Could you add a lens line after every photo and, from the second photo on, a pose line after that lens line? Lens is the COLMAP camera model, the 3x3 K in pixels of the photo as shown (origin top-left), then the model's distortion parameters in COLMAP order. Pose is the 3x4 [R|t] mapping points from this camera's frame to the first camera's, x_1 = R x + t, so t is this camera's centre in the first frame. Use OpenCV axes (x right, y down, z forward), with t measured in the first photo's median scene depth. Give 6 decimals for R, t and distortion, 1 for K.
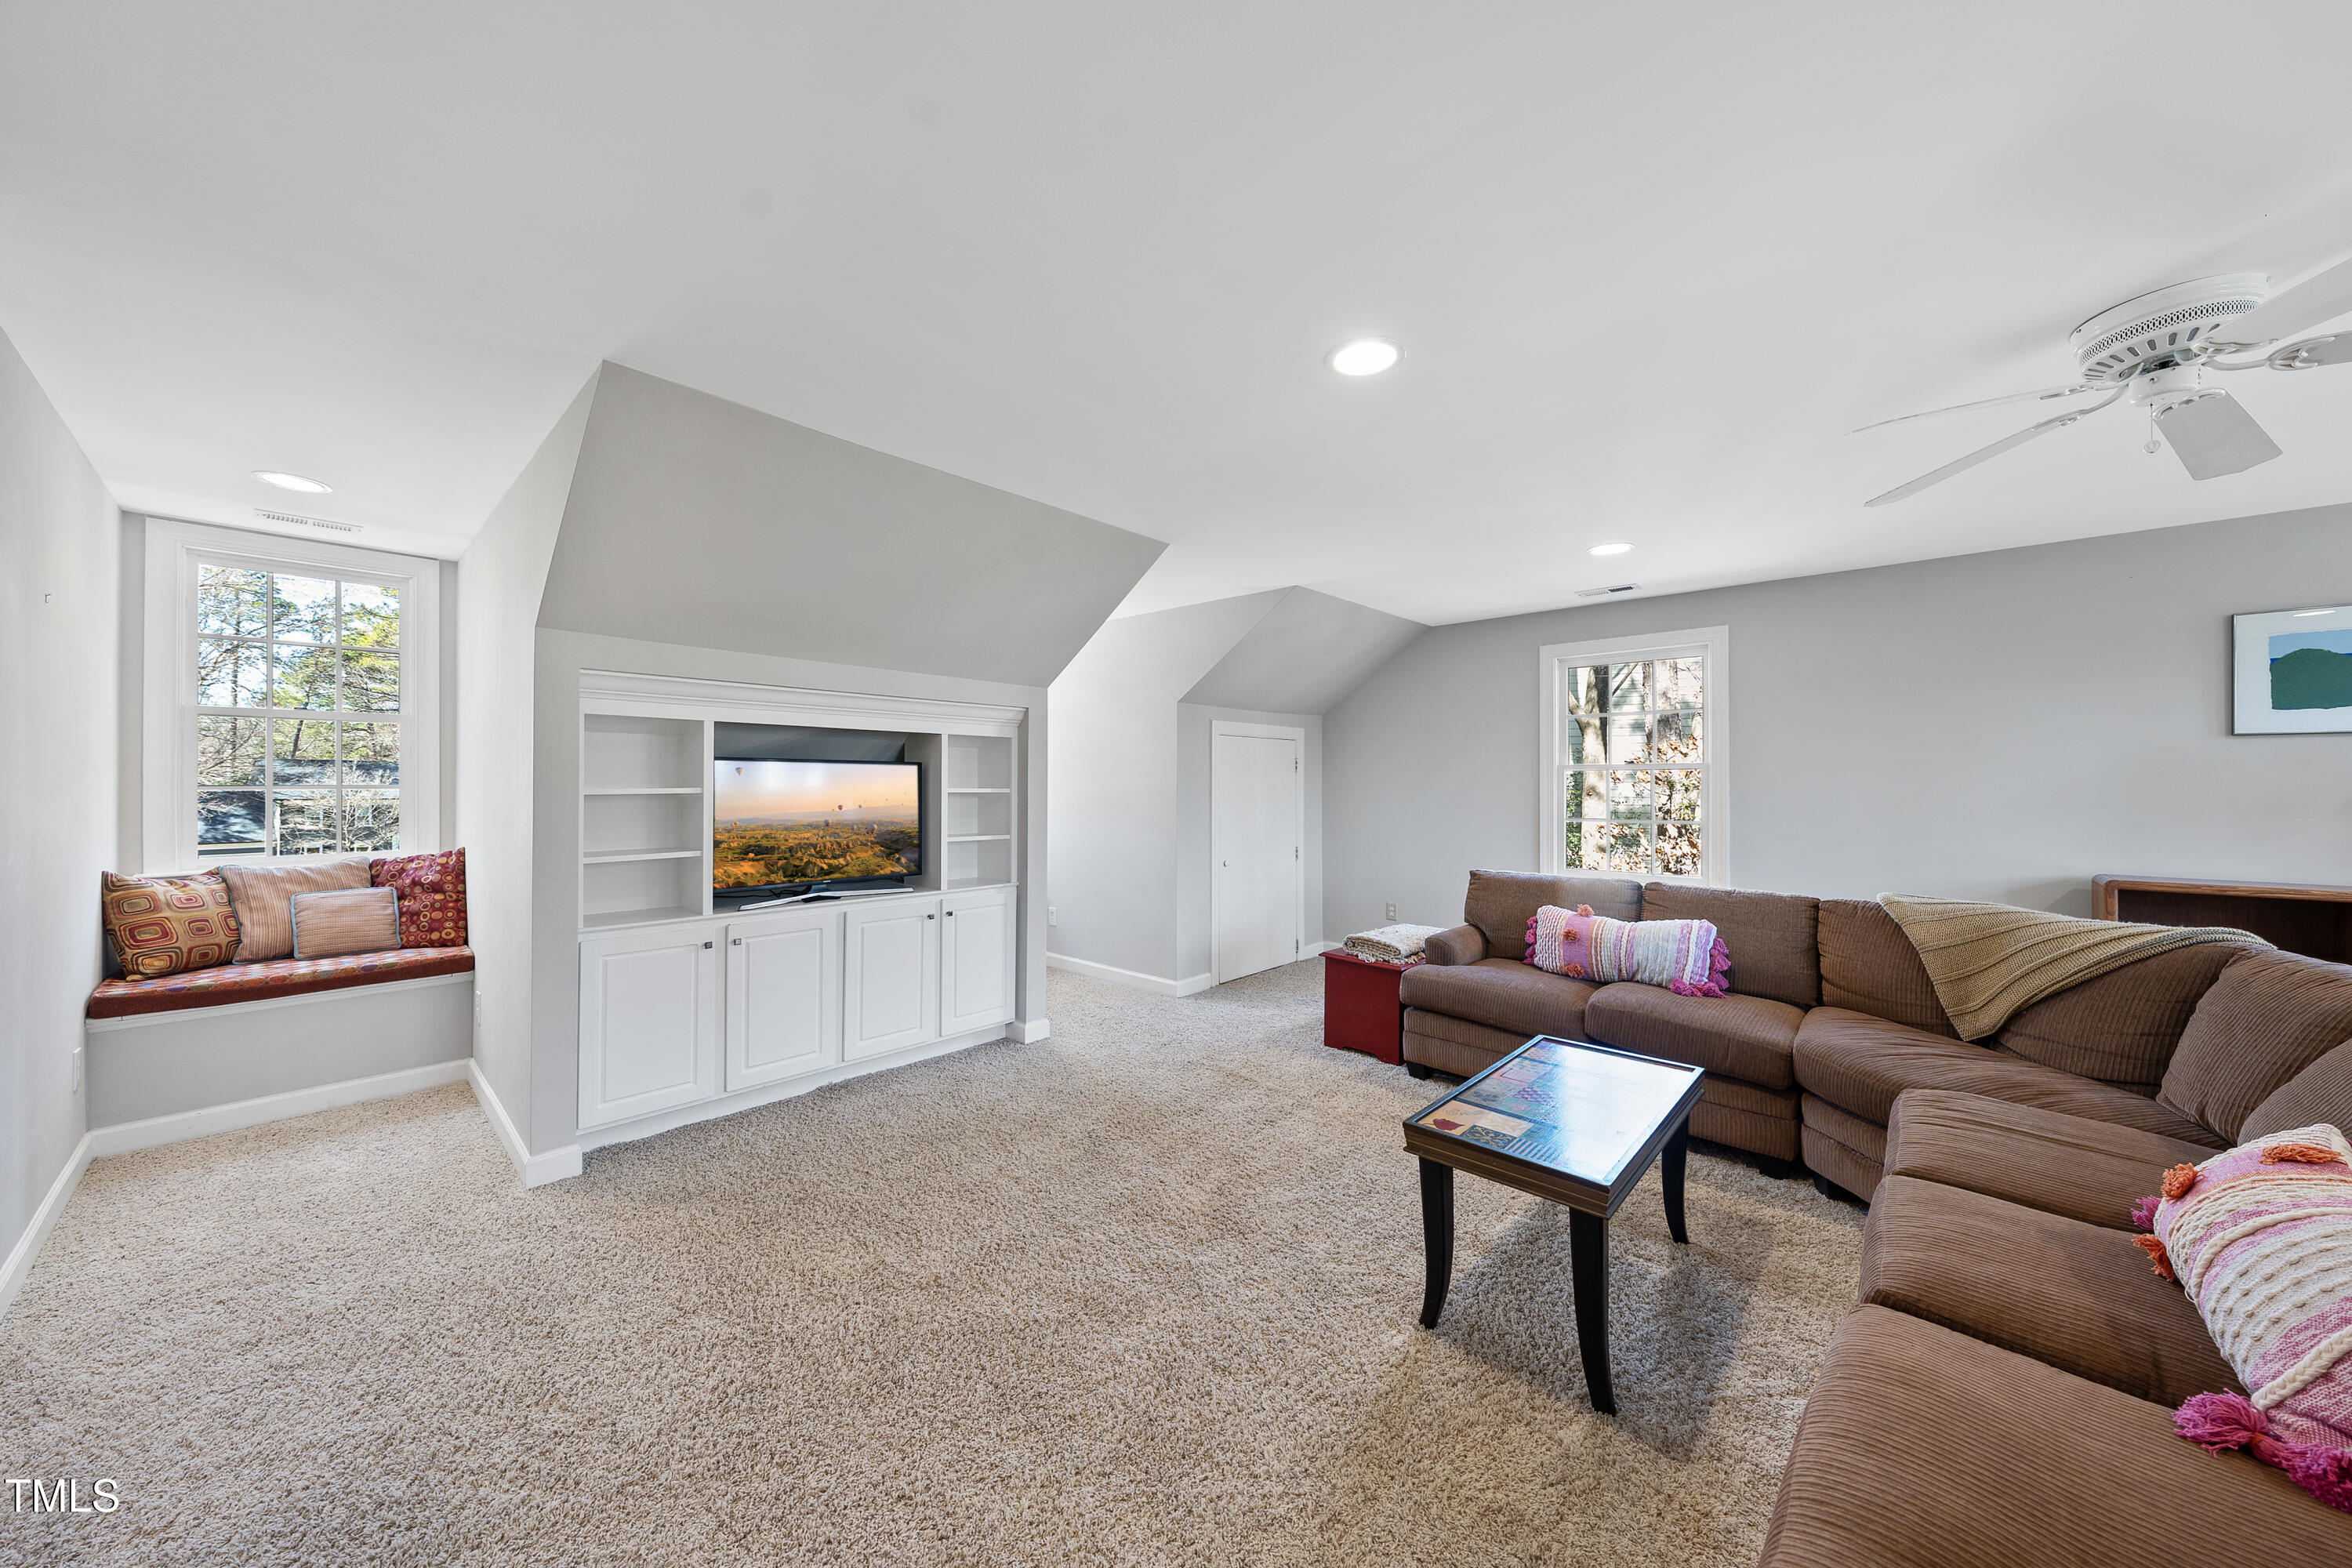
lens RADIAL K [[795.0, 0, 1182.0], [0, 795.0, 782.8], [0, 0, 1]] dist [0.000071, -0.000644]
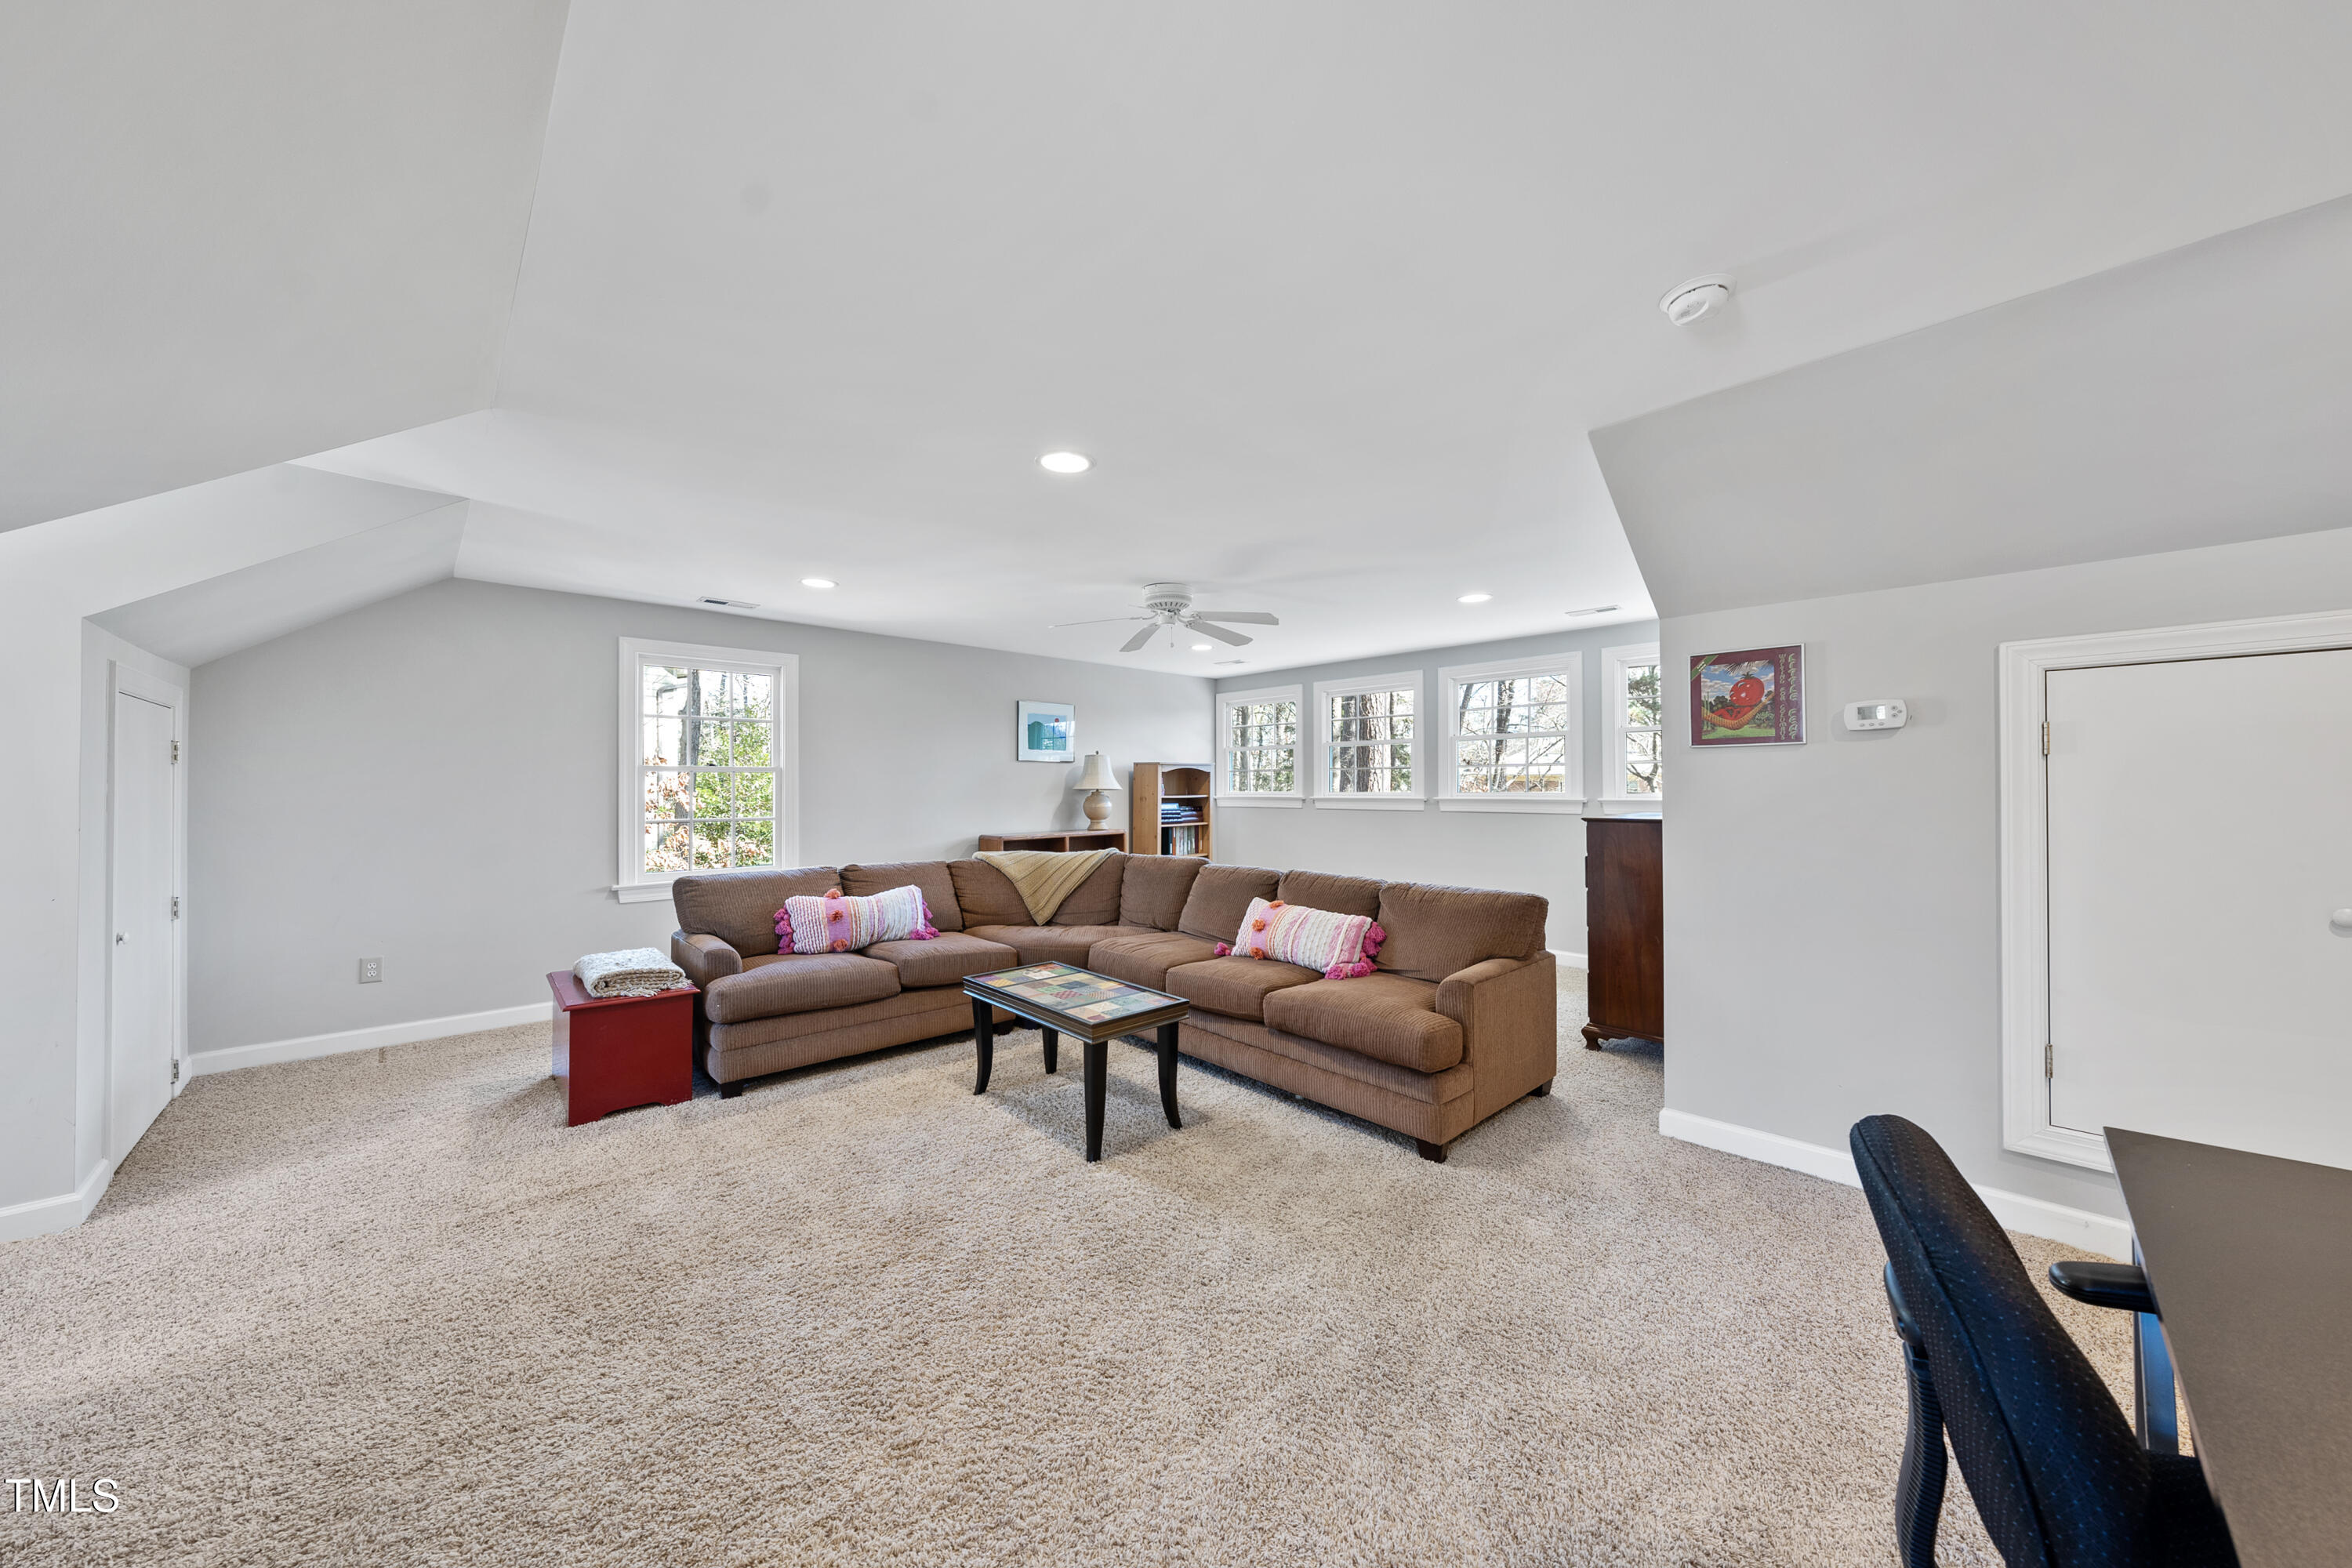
lens RADIAL K [[795.0, 0, 1178.9], [0, 795.0, 780.1], [0, 0, 1]] dist [0.000071, -0.000644]
pose [[0.077818, 0.007123, 0.996942, -0.619843], [-0.000721, 0.999975, -0.007088, 0.002548], [-0.996967, -0.000167, 0.077822, 0.411146]]
